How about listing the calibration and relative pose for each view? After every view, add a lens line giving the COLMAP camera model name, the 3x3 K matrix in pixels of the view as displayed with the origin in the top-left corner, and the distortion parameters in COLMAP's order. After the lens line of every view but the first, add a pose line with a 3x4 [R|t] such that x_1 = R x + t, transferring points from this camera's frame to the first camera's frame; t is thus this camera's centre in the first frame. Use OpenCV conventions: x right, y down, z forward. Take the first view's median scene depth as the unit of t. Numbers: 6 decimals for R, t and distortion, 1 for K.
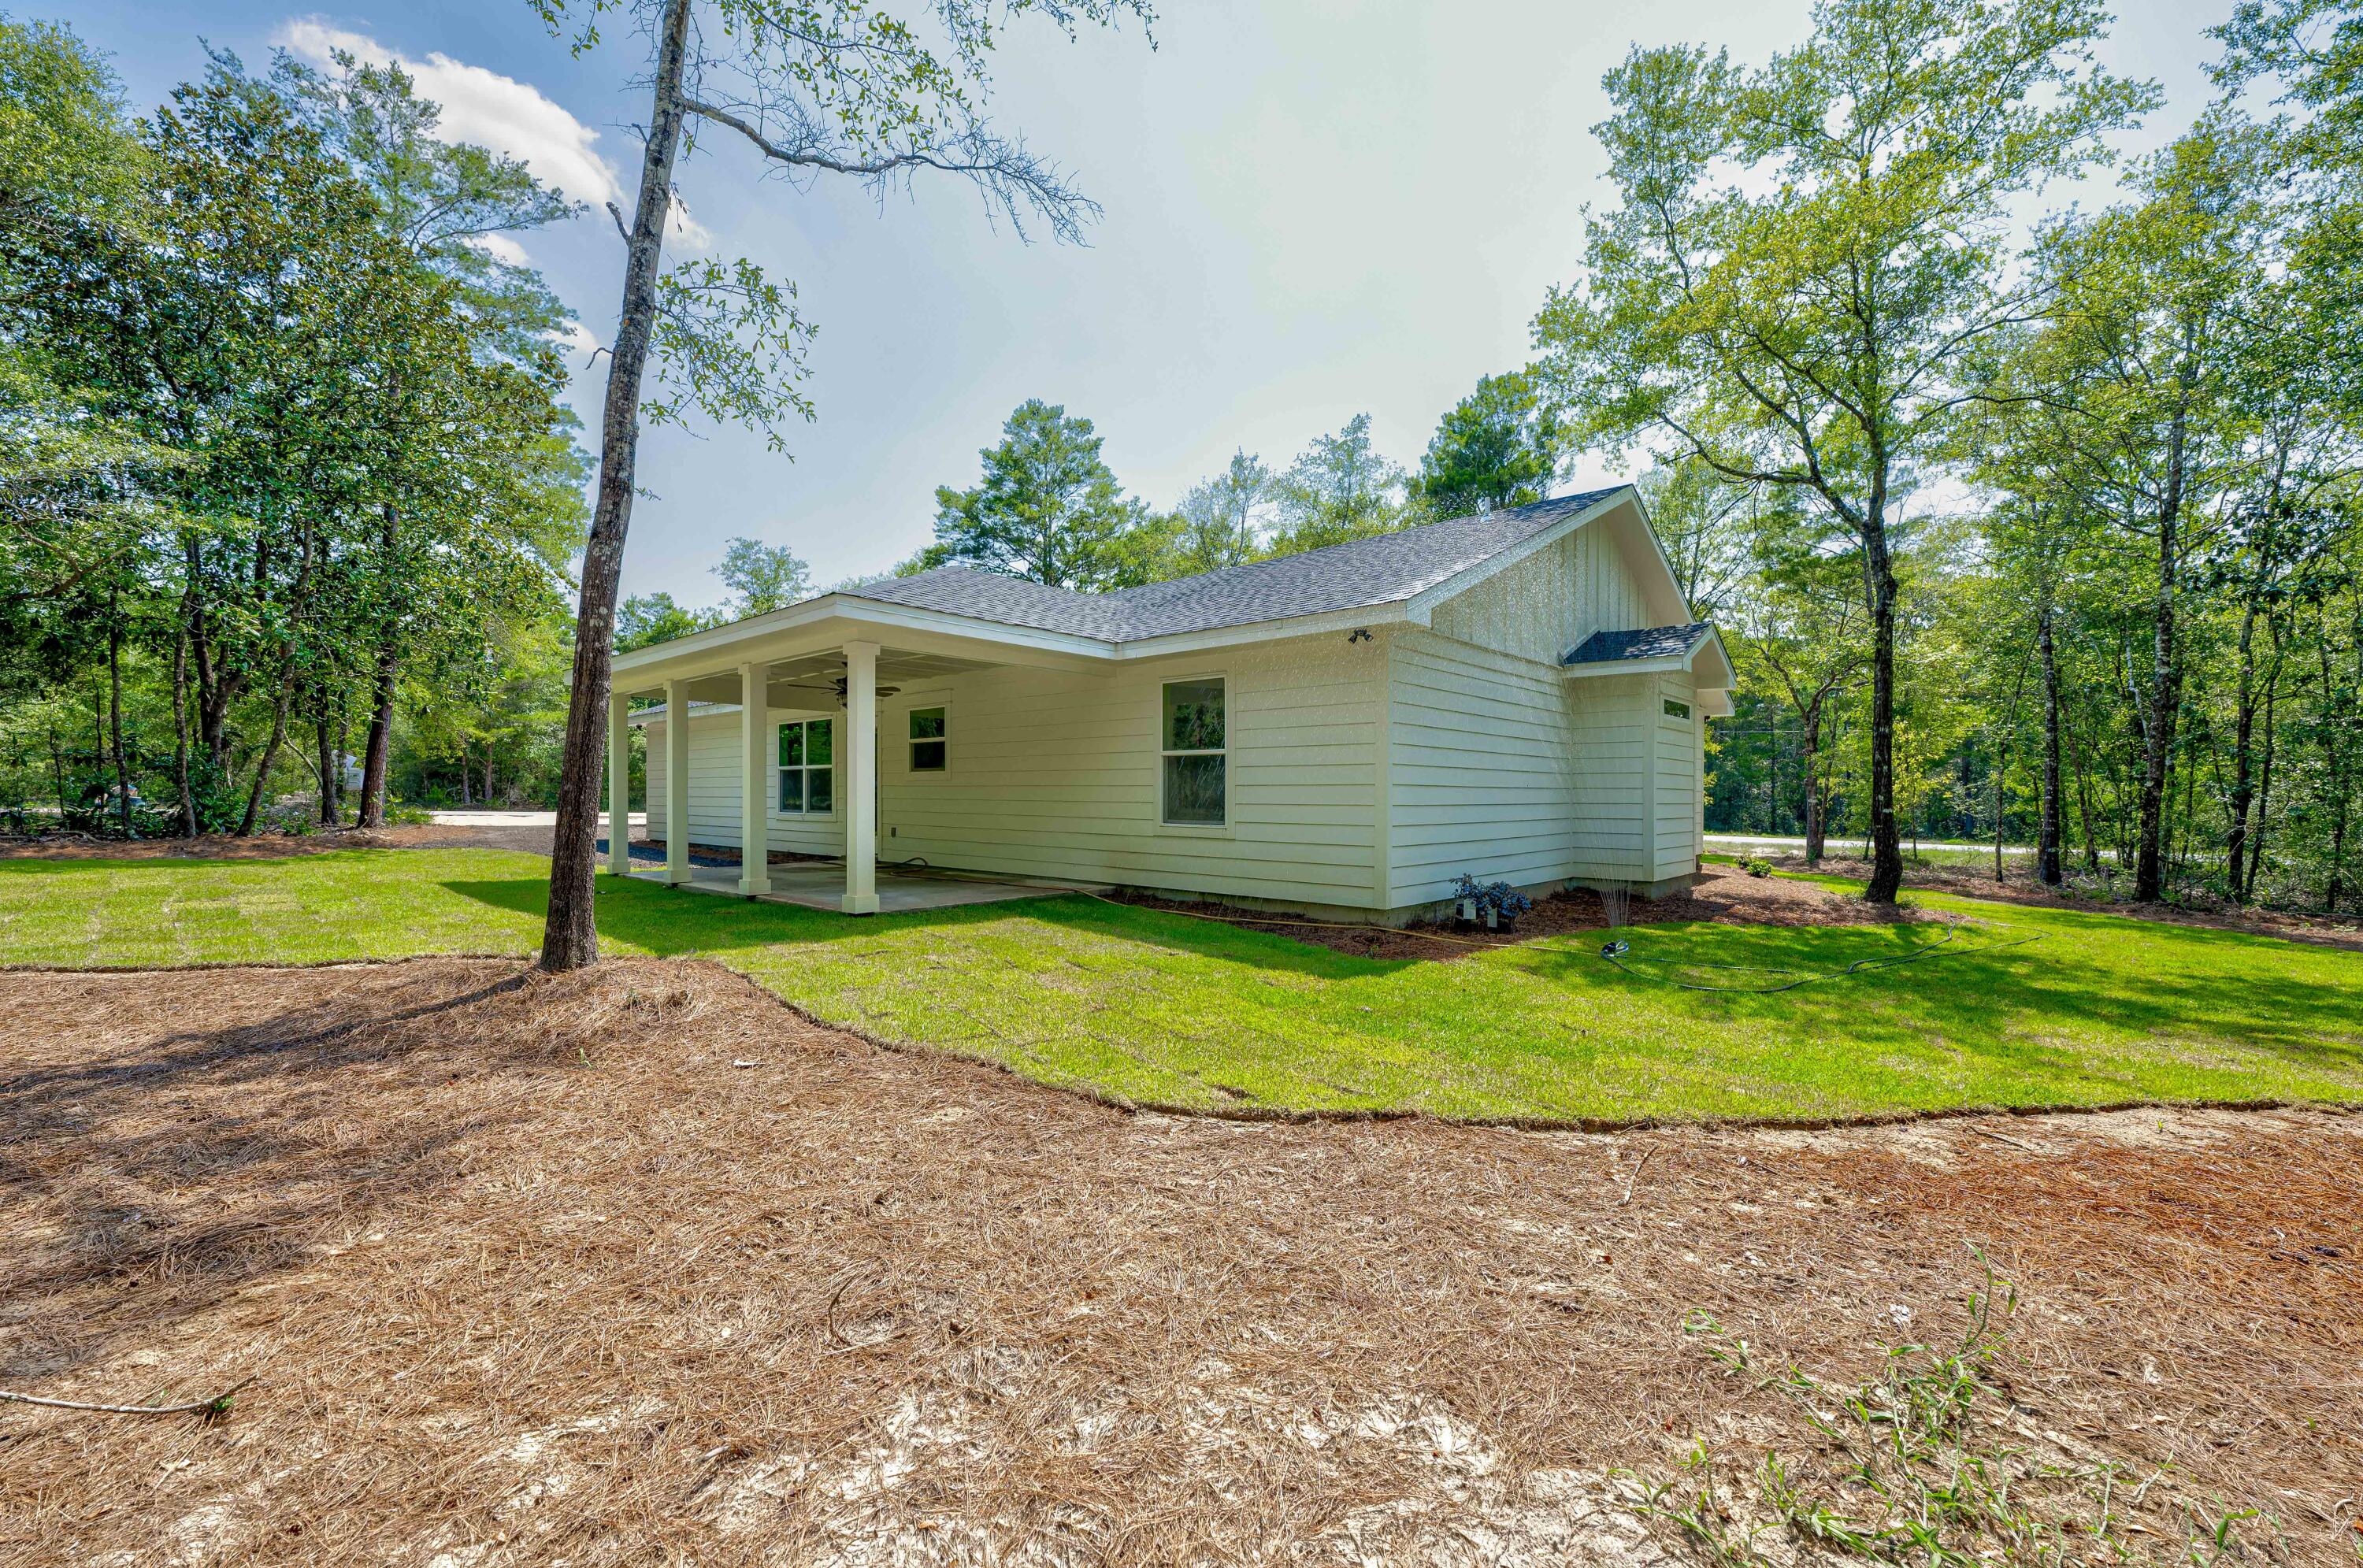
lens RADIAL K [[946.0, 0, 1198.2], [0, 946.0, 784.8], [0, 0, 1]] dist [-0.000006, 0.000353]
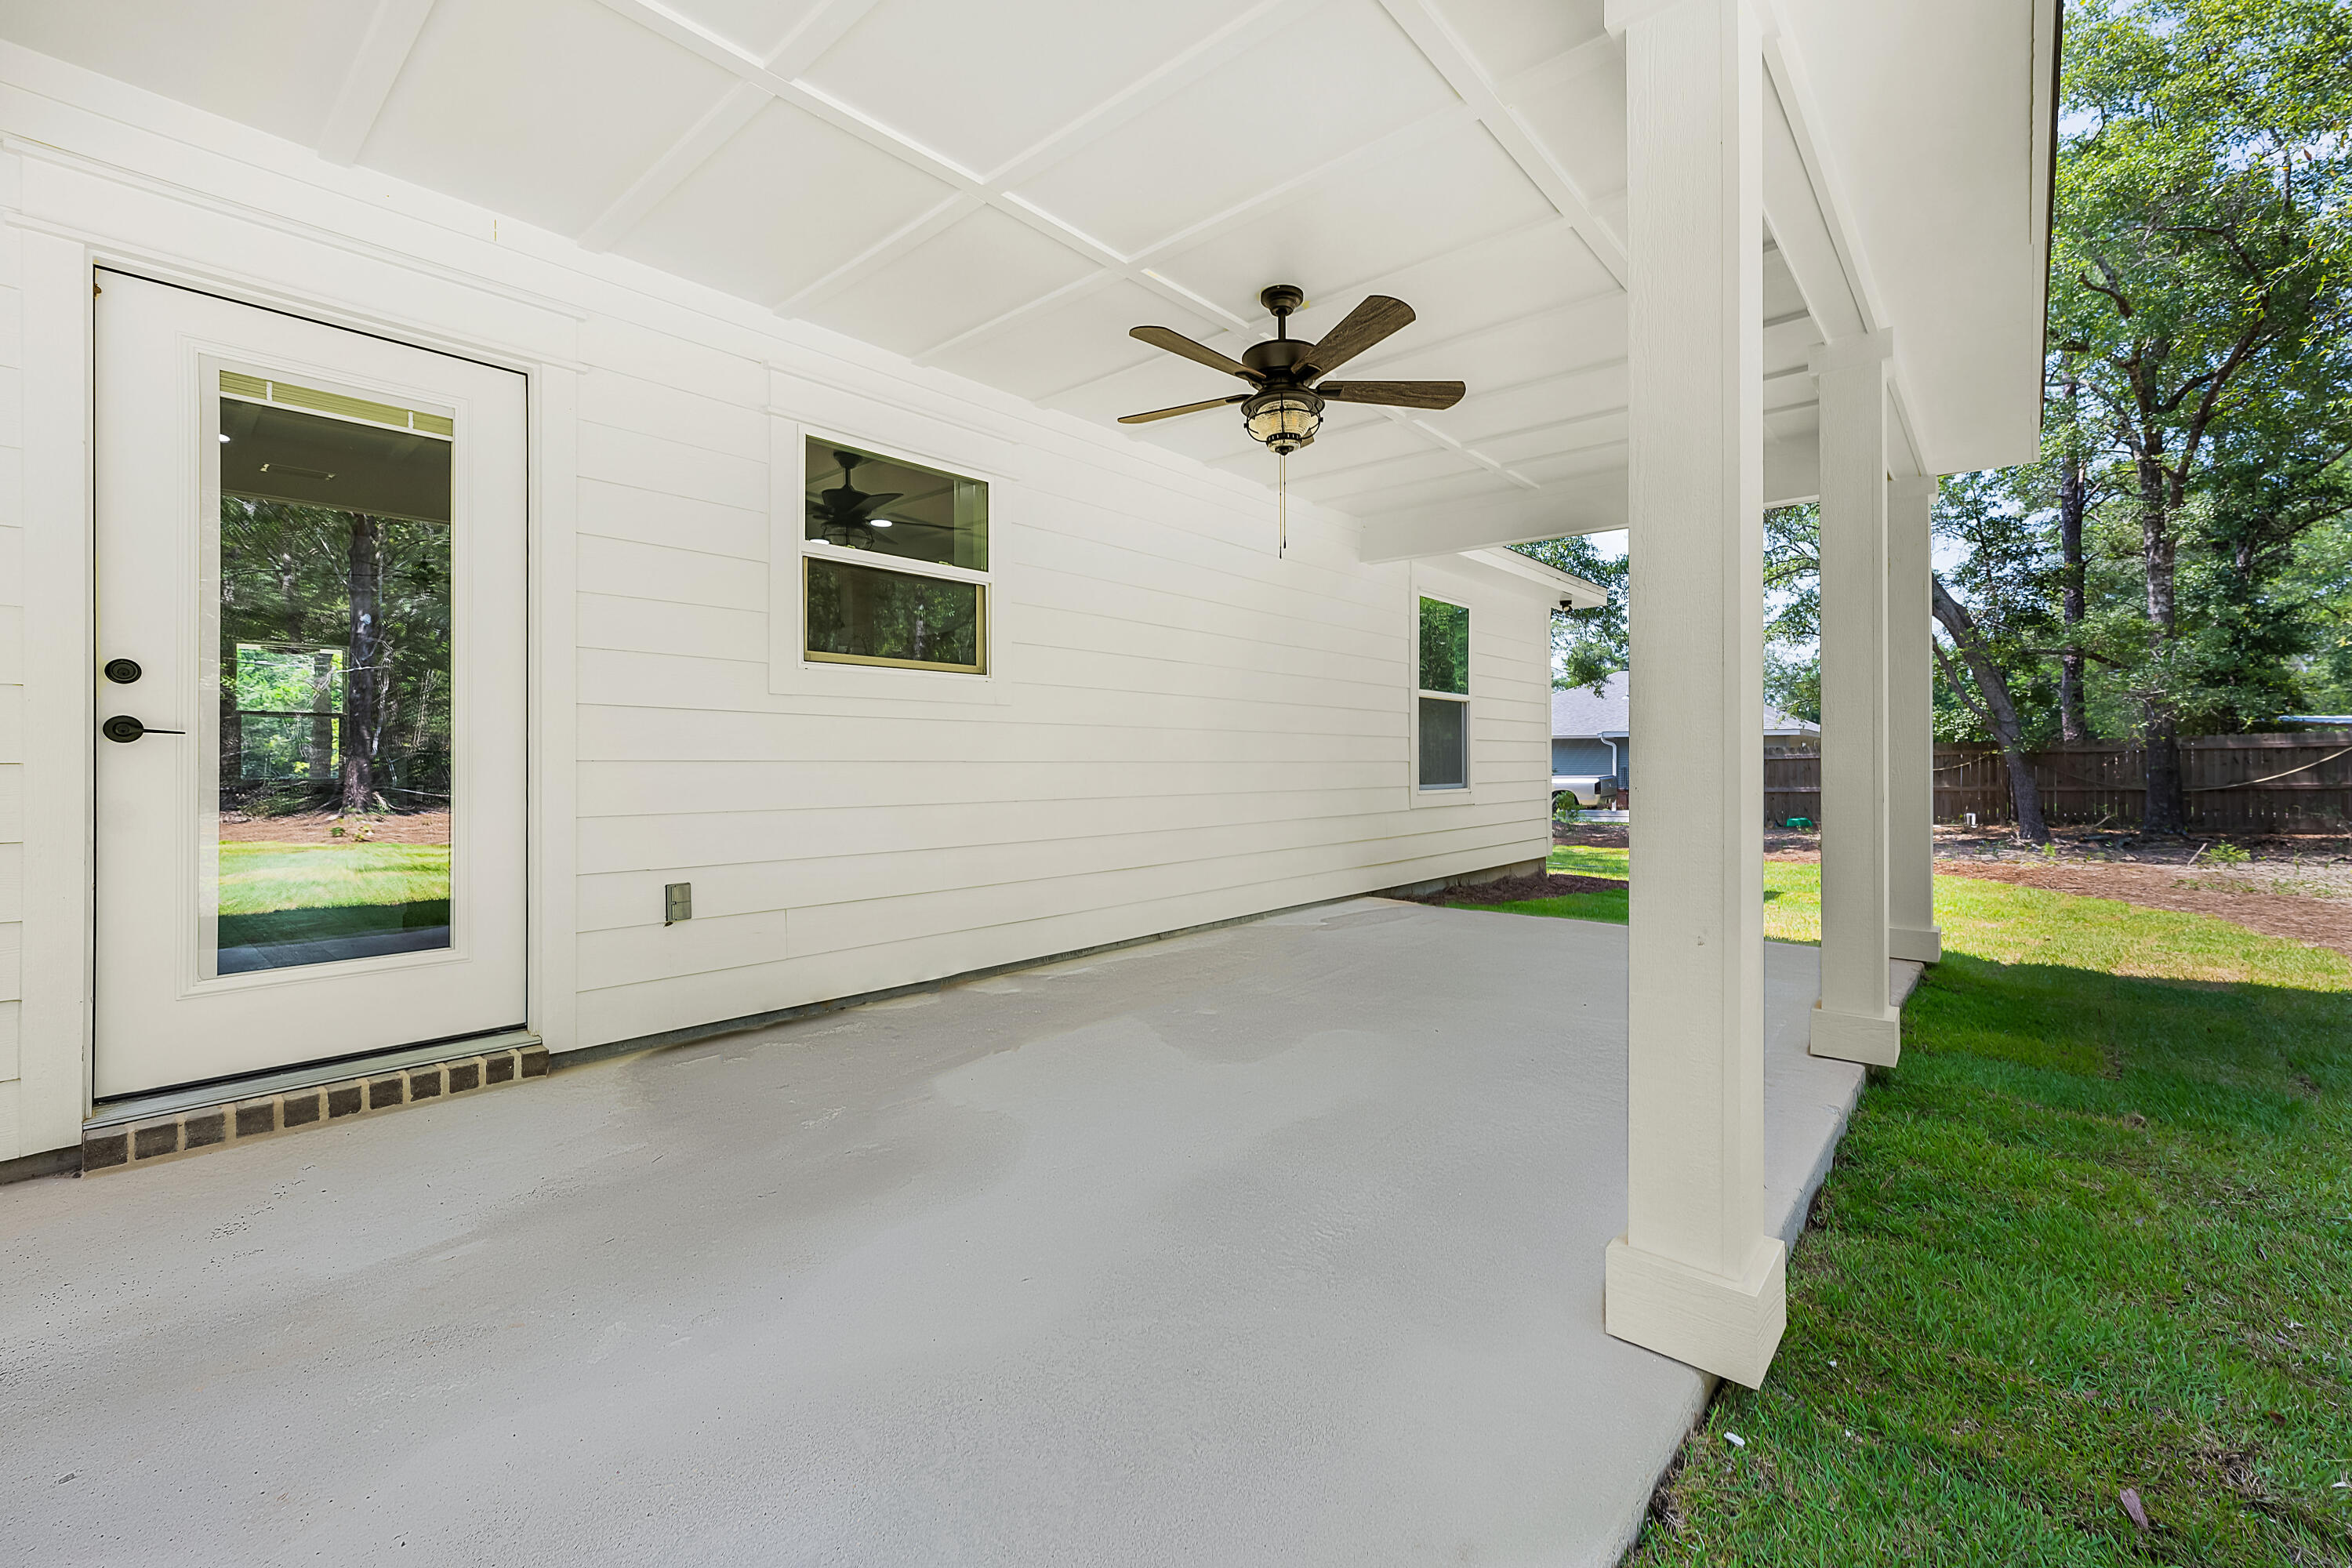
lens RADIAL K [[943.9, 0, 1188.6], [0, 943.9, 772.0], [0, 0, 1]] dist [-0.002529, -0.000727]
pose [[0.007858, -0.015970, 0.999842, -0.506412], [-0.008663, 0.999834, 0.016038, 0.010654], [-0.999932, -0.008788, 0.007718, 0.785016]]
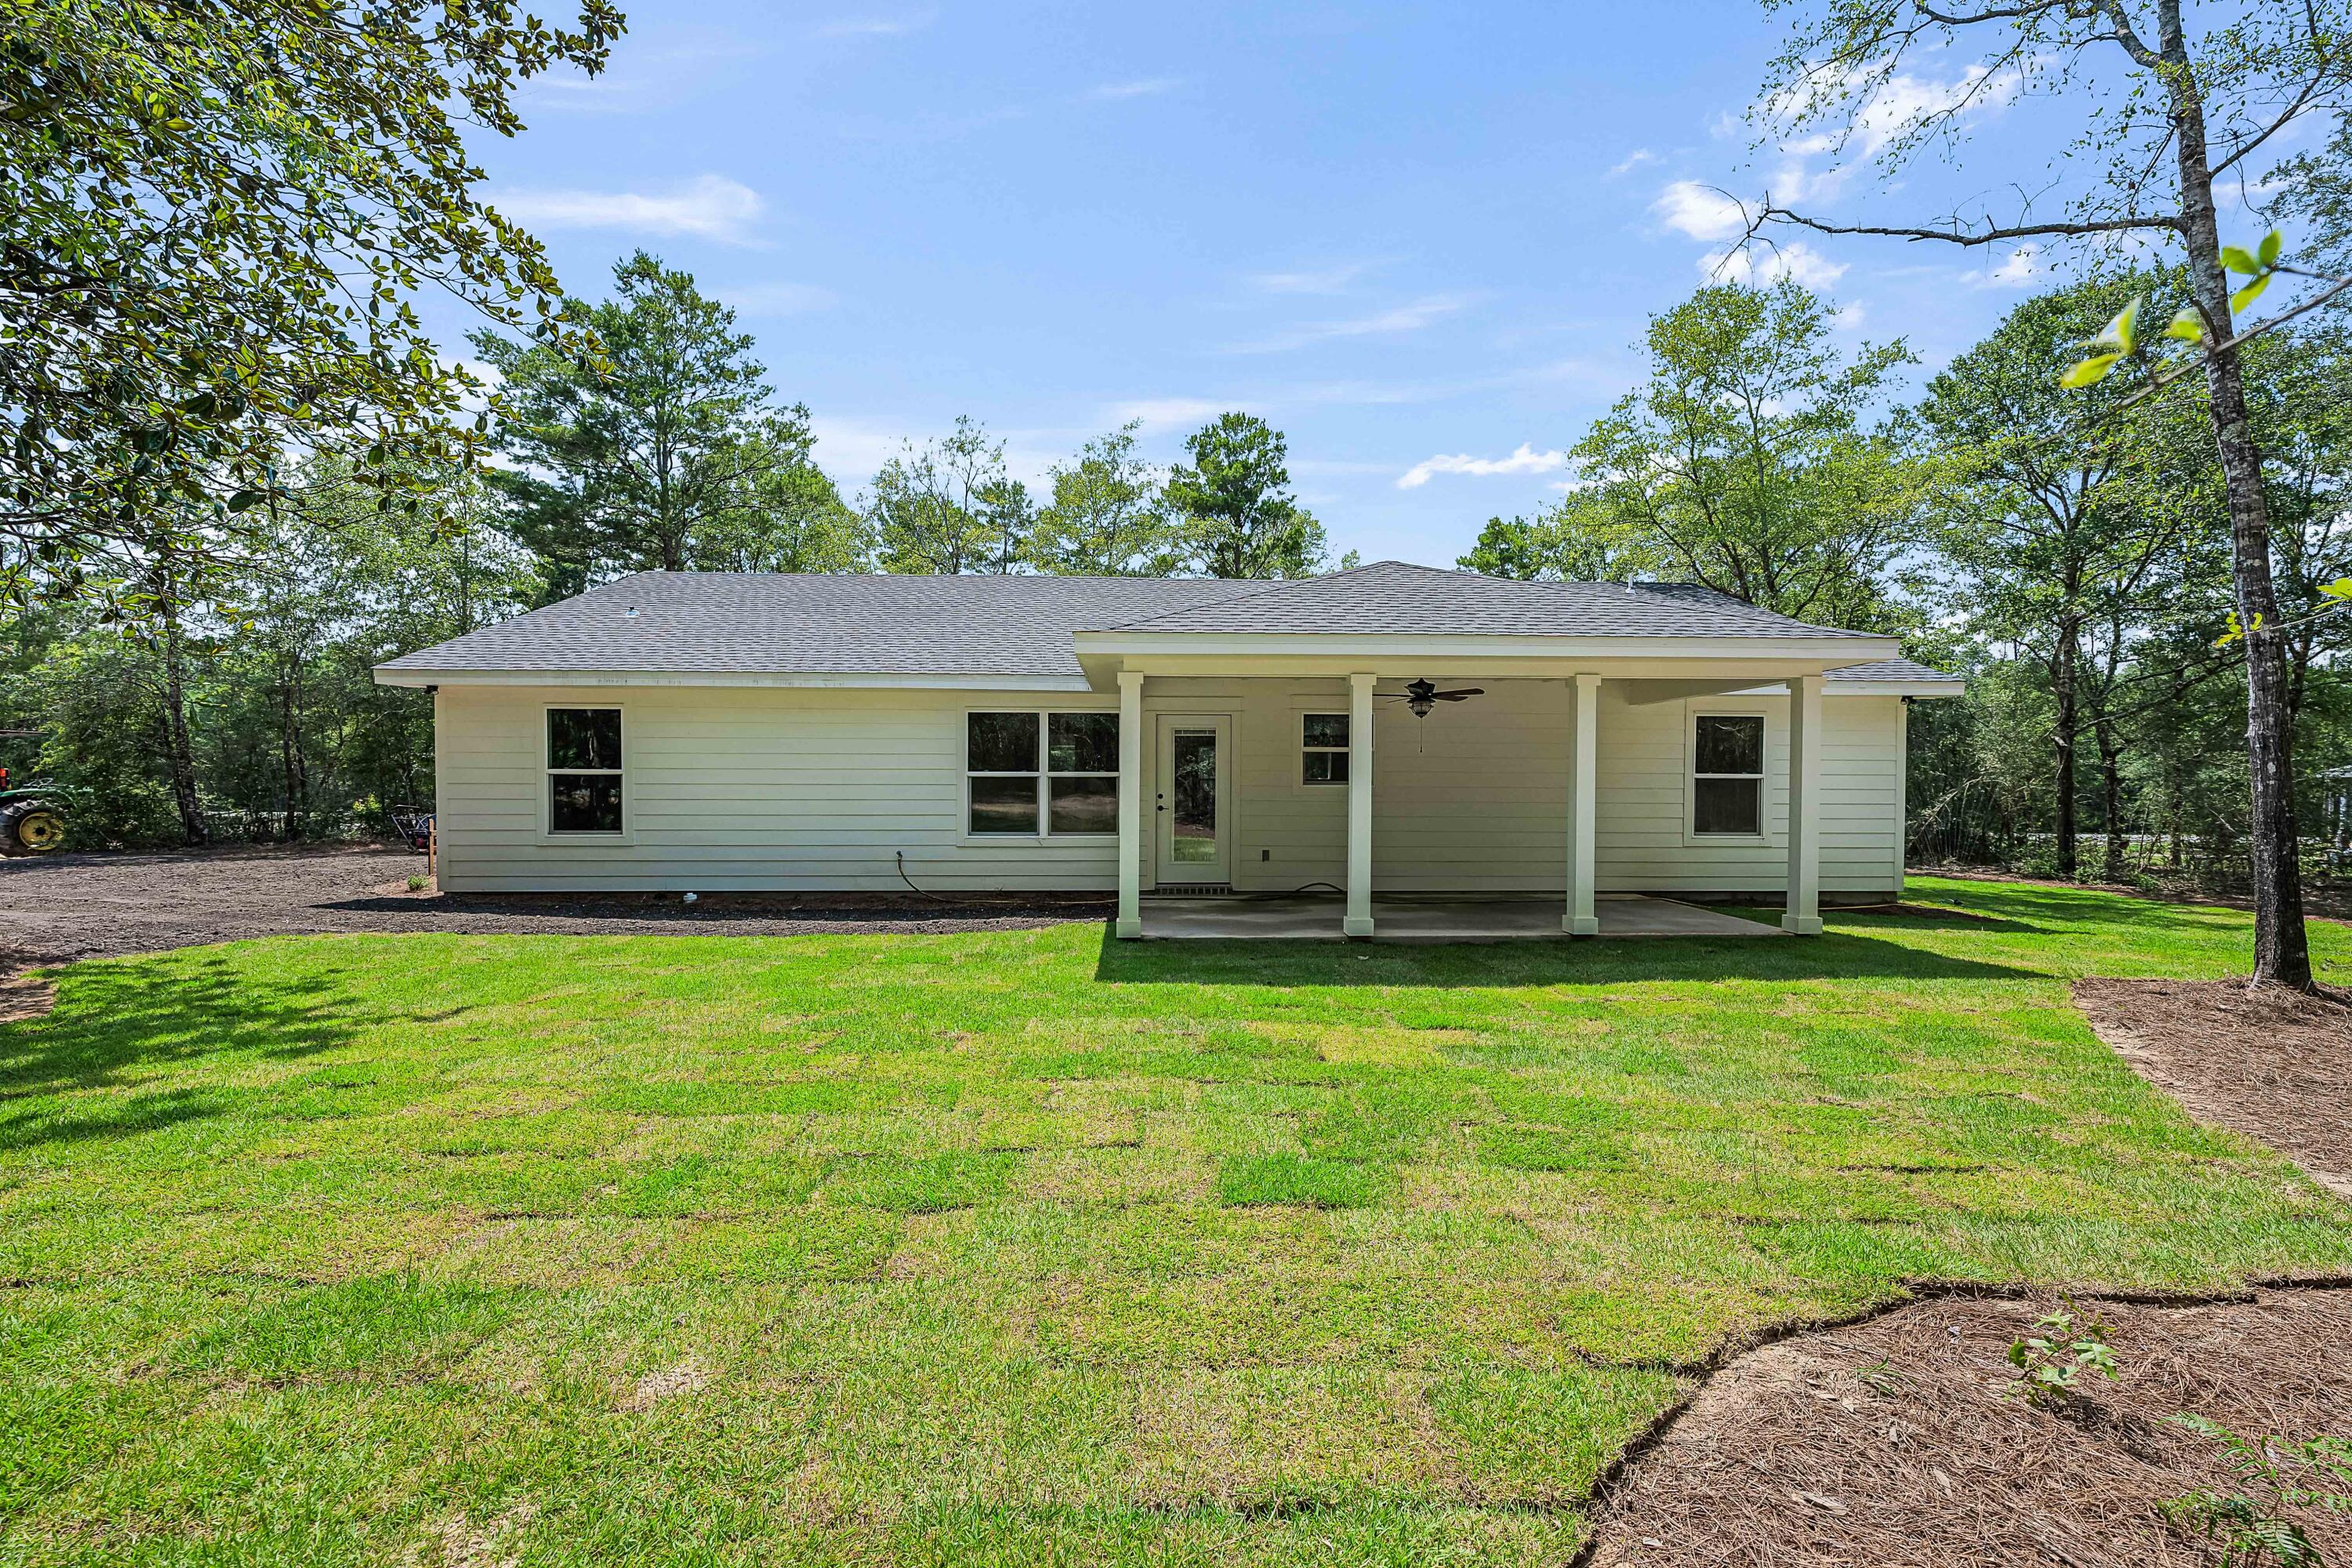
lens RADIAL K [[958.2, 0, 1189.1], [0, 958.2, 789.2], [0, 0, 1]] dist [-0.000361, 0.000009]
pose [[0.737721, 0.003771, 0.675095, -0.858452], [-0.007598, 0.999967, 0.002717, -0.010101], [-0.675063, -0.007134, 0.737726, 0.375998]]
